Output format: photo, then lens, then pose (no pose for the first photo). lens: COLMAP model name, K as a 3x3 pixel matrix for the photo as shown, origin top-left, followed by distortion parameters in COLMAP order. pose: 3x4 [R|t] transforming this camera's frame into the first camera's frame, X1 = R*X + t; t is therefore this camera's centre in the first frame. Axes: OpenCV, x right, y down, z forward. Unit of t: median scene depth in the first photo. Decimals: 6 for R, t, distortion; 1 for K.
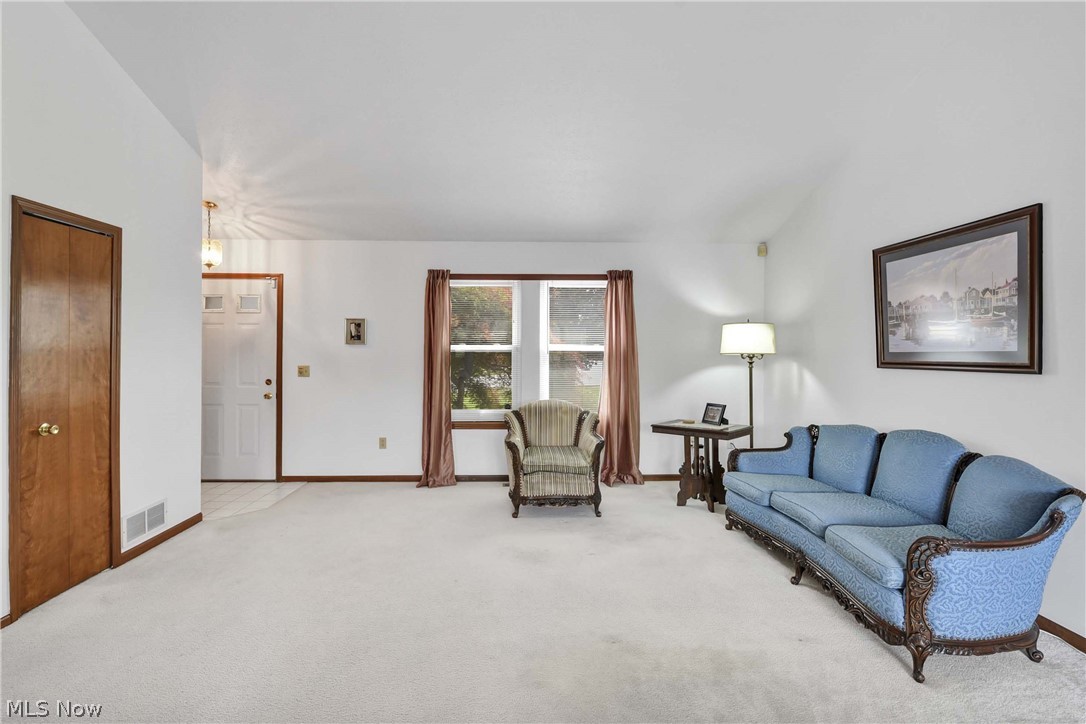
lens RADIAL K [[496.3, 0, 535.2], [0, 496.3, 348.0], [0, 0, 1]] dist [-0.000864, -0.010987]
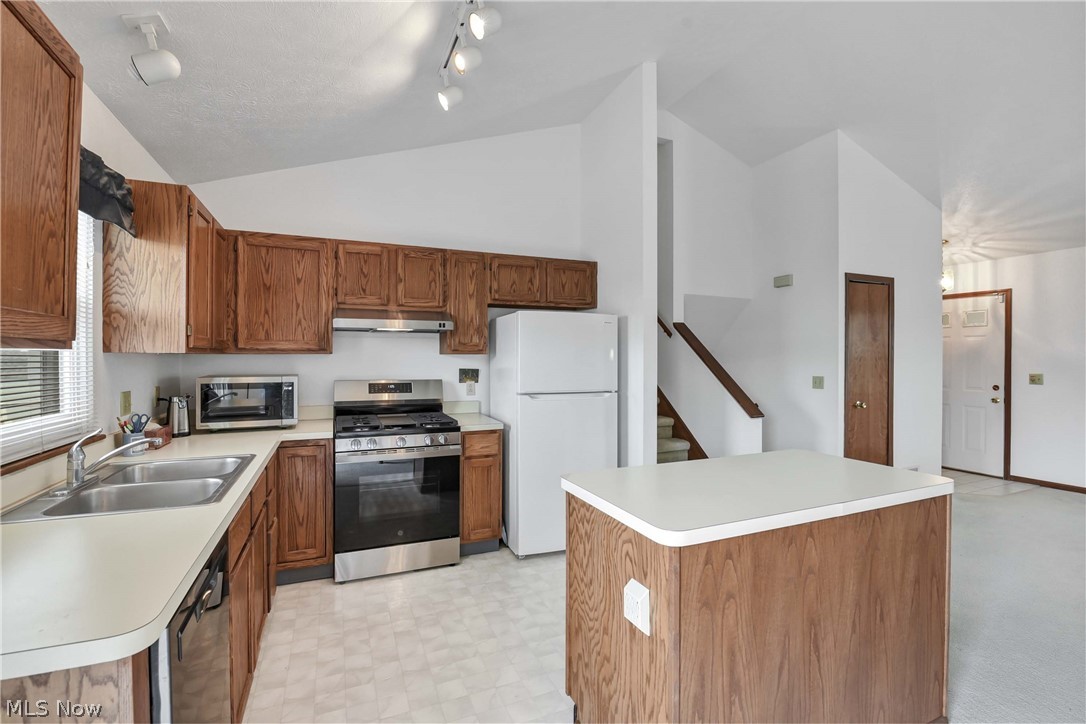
lens RADIAL K [[487.7, 0, 541.5], [0, 487.7, 358.1], [0, 0, 1]] dist [-0.002355, -0.011493]
pose [[0.368615, -0.000779, -0.929582, 0.097212], [0.002193, 0.999998, 0.000031, 0.000016], [0.929580, -0.002050, 0.368615, -0.370978]]
